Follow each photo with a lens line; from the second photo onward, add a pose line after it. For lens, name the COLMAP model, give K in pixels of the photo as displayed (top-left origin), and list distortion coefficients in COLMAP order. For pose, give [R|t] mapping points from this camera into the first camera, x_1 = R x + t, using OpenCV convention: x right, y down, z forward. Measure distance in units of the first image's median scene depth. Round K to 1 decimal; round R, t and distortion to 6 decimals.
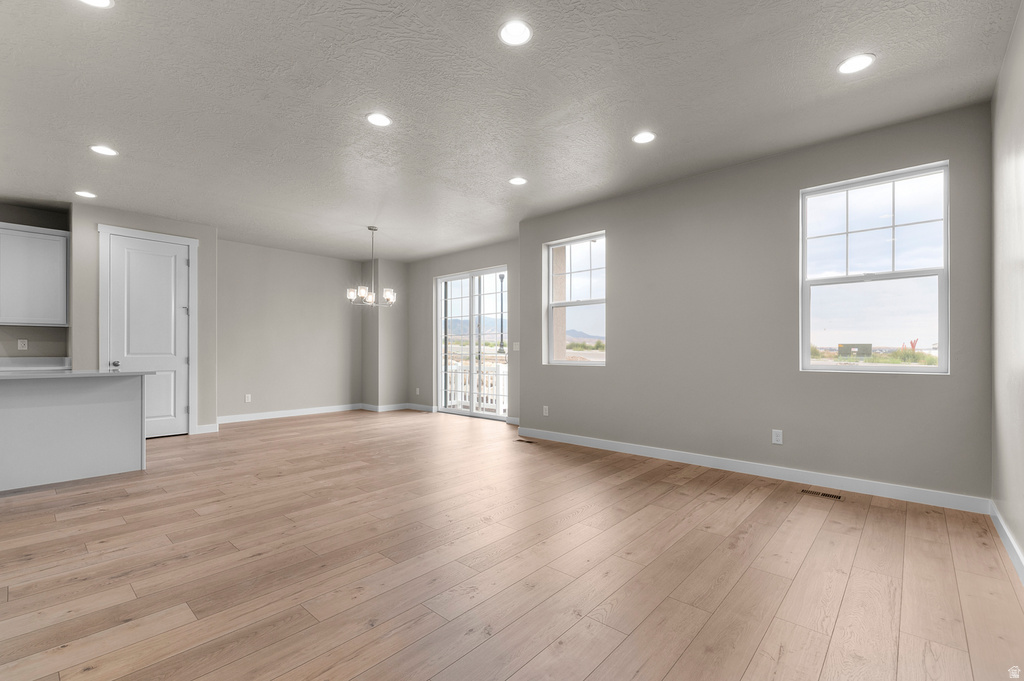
lens RADIAL K [[442.4, 0, 512.0], [0, 442.4, 340.5], [0, 0, 1]] dist [0.000991, 0.000150]
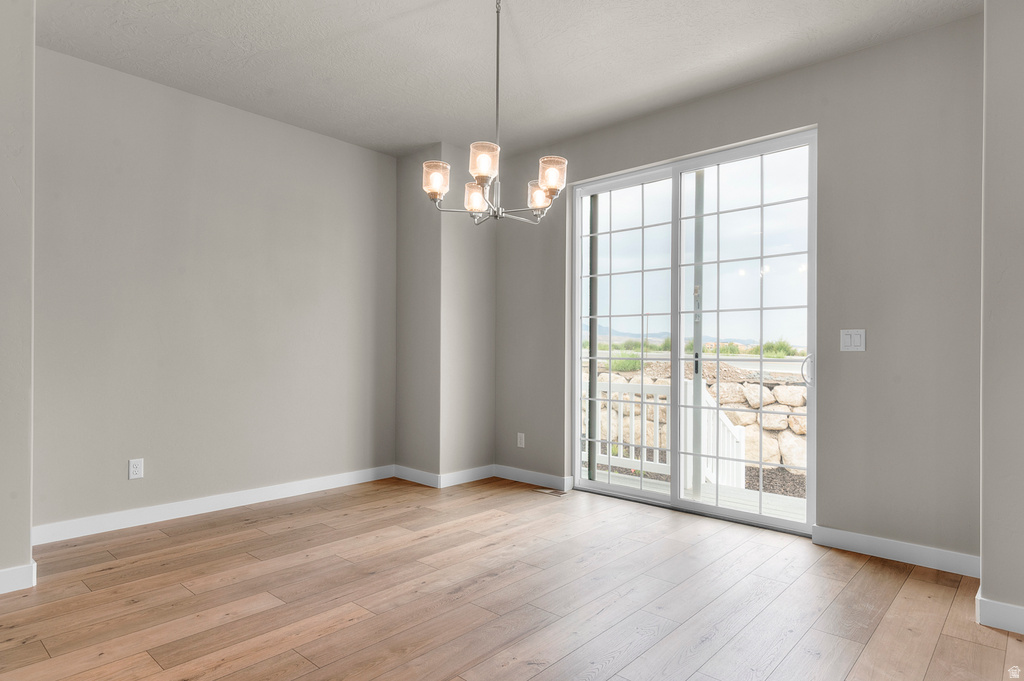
lens RADIAL K [[573.2, 0, 512.0], [0, 573.2, 340.5], [0, 0, 1]] dist [-0.003617, -0.001116]
pose [[0.999924, 0.007235, -0.010007, -0.174187], [-0.007192, 0.999965, 0.004316, 0.008579], [0.010038, -0.004244, 0.999941, 0.332707]]
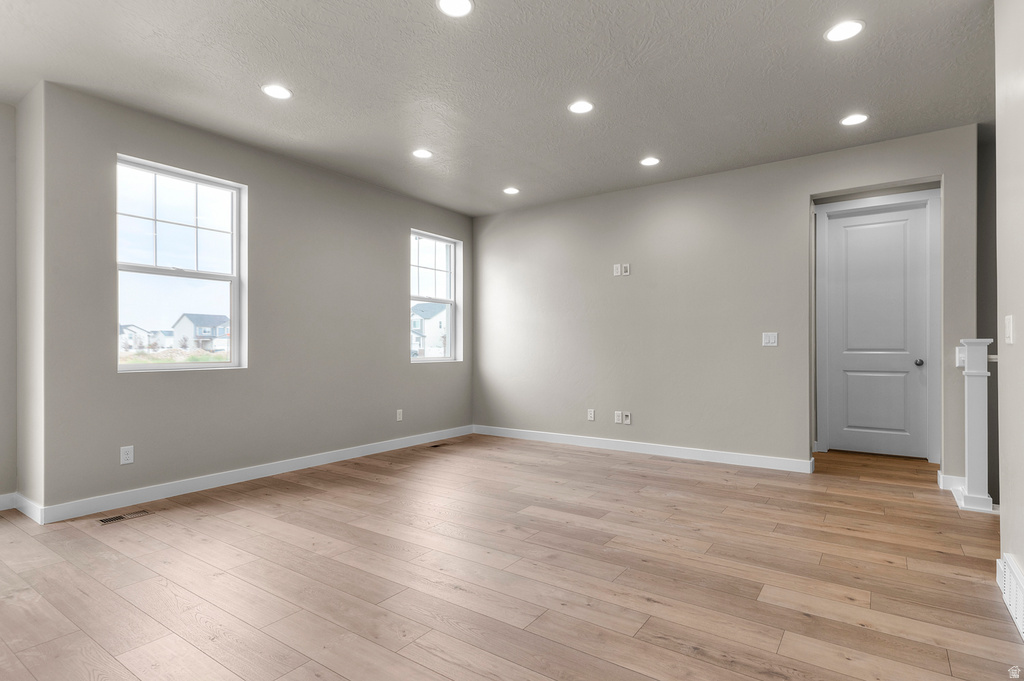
lens RADIAL K [[531.4, 0, 512.0], [0, 531.4, 340.5], [0, 0, 1]] dist [0.000987, 0.018029]
pose [[-0.115536, 0.012017, 0.993231, -2.308234], [-0.017005, 0.999756, -0.014074, 0.046263], [-0.993158, -0.018516, -0.115303, 2.093604]]
